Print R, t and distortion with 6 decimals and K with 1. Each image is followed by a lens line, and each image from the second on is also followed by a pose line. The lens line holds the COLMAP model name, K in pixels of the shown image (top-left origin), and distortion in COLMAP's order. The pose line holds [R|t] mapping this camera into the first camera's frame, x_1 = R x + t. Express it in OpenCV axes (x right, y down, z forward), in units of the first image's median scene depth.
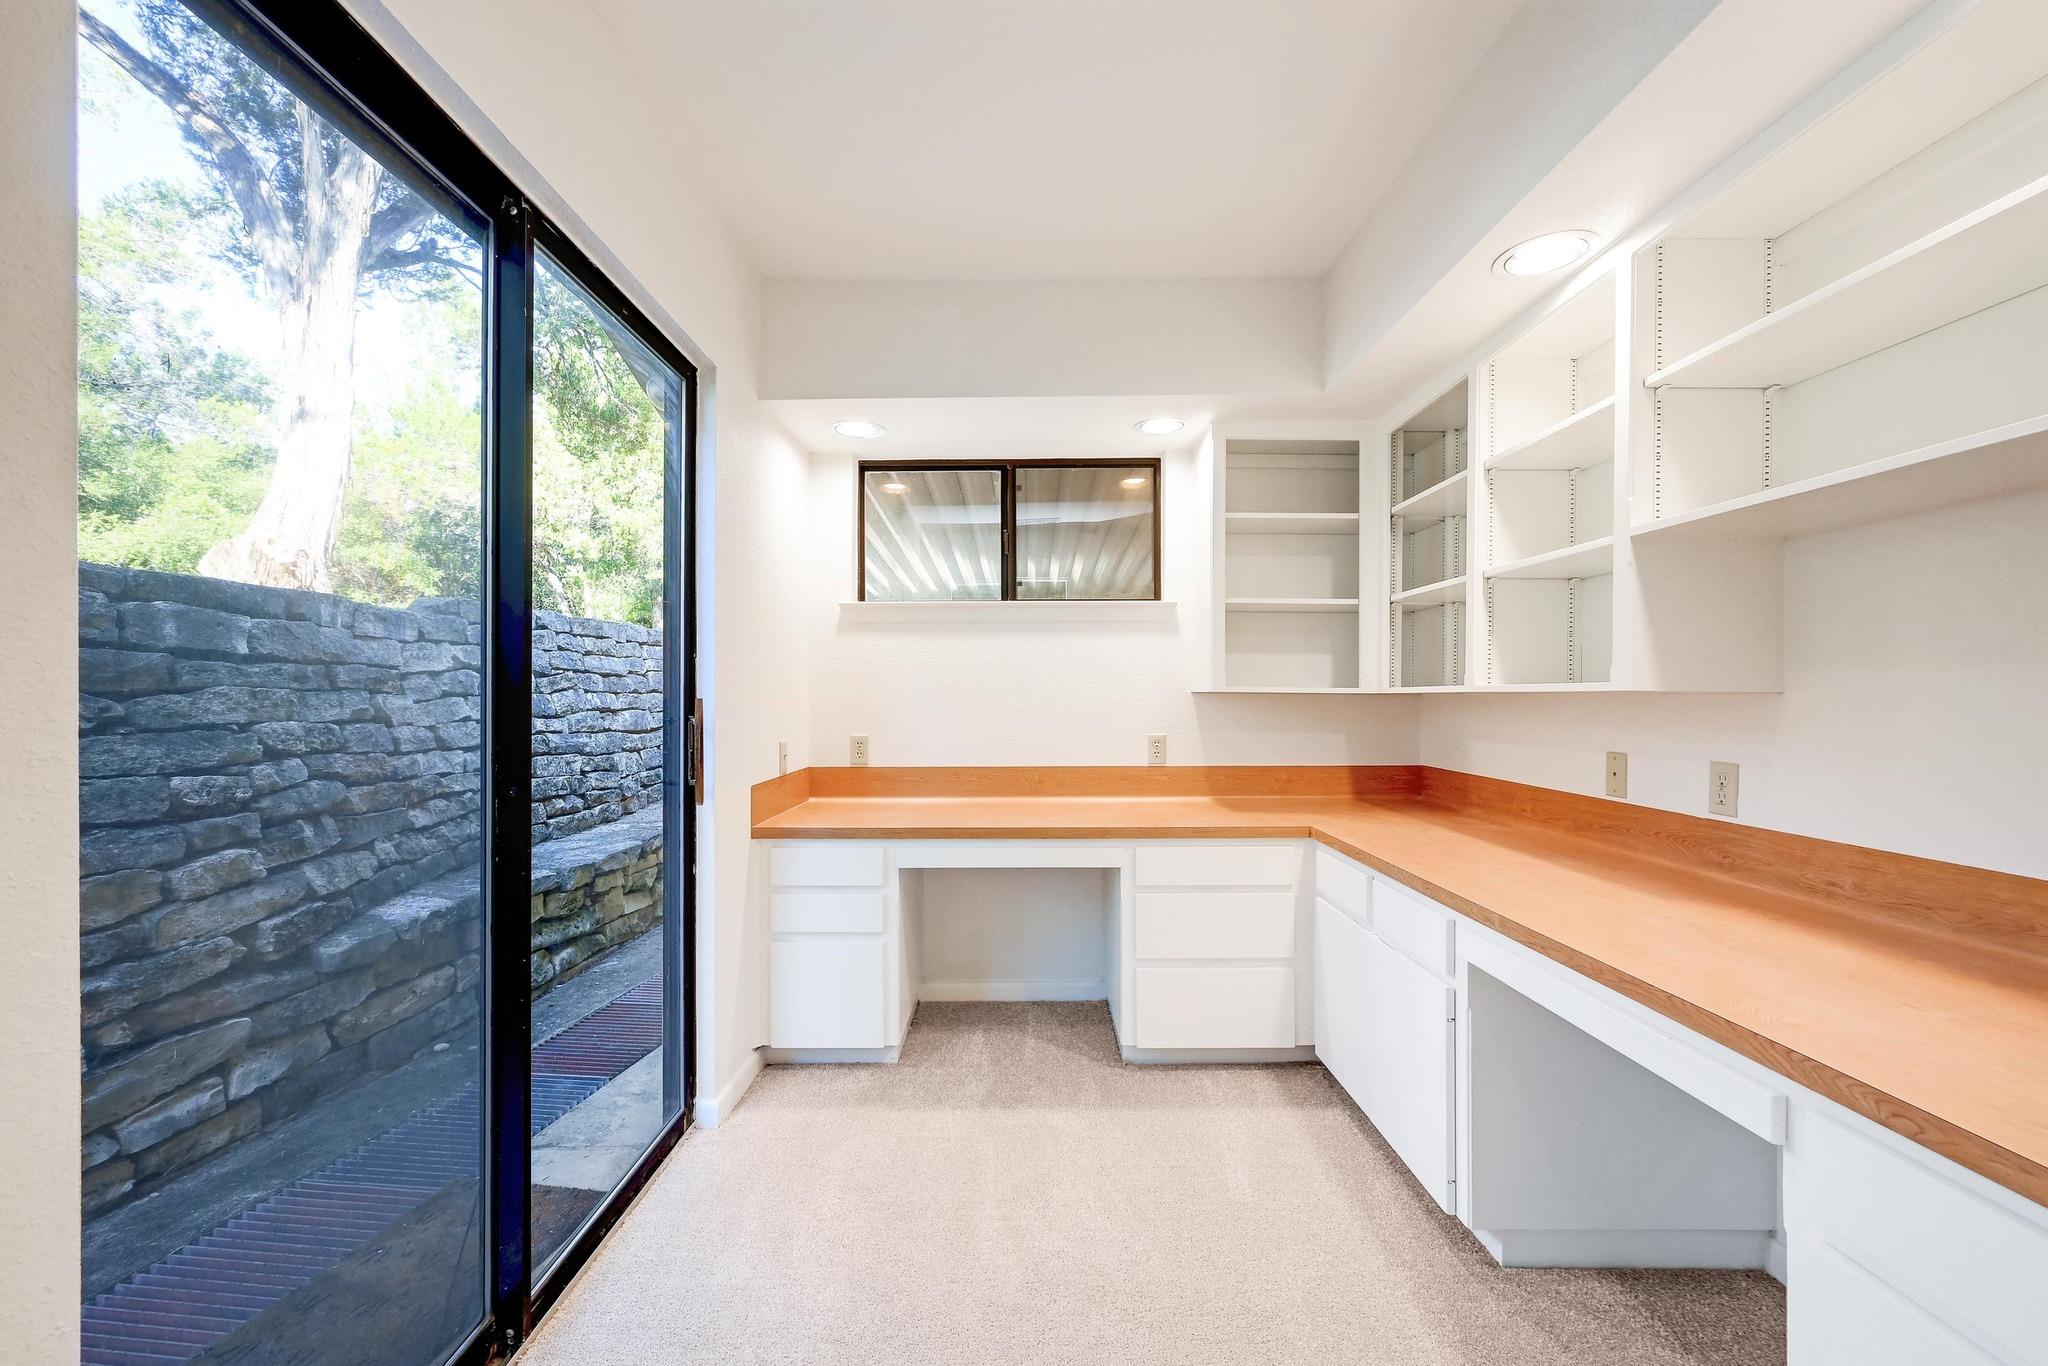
lens RADIAL K [[819.1, 0, 1022.9], [0, 819.1, 687.2], [0, 0, 1]] dist [0.001648, -0.000004]
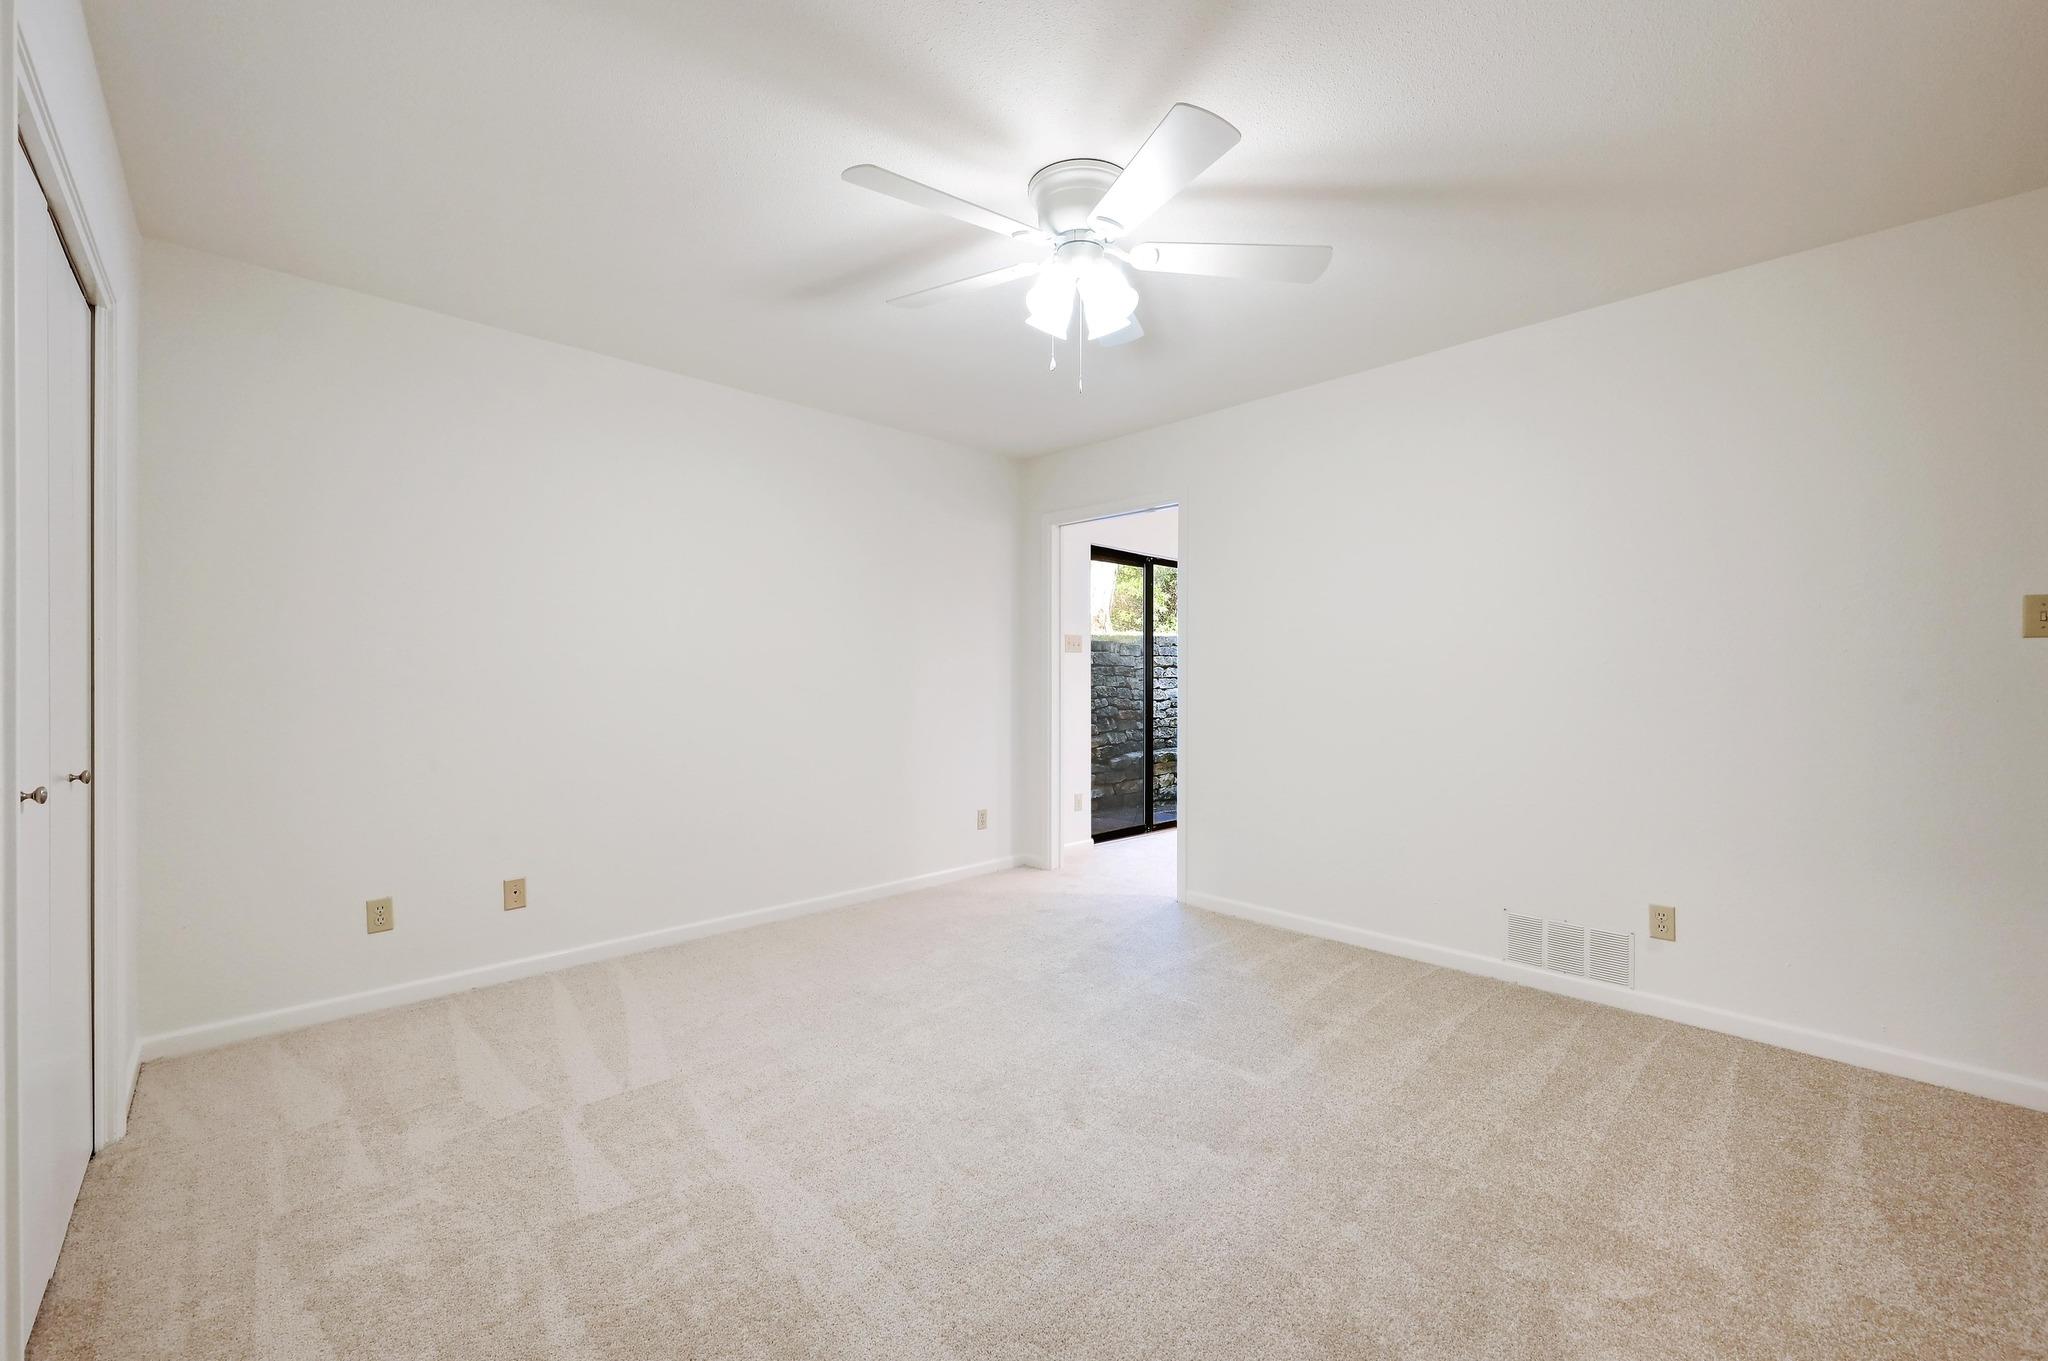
lens RADIAL K [[819.1, 0, 1022.9], [0, 819.1, 684.7], [0, 0, 1]] dist [0.001648, -0.000004]
pose [[0.694337, 0.003134, -0.719644, 0.953844], [0.000796, 0.999987, 0.005122, 0.020415], [0.719650, -0.004129, 0.694325, -1.165157]]
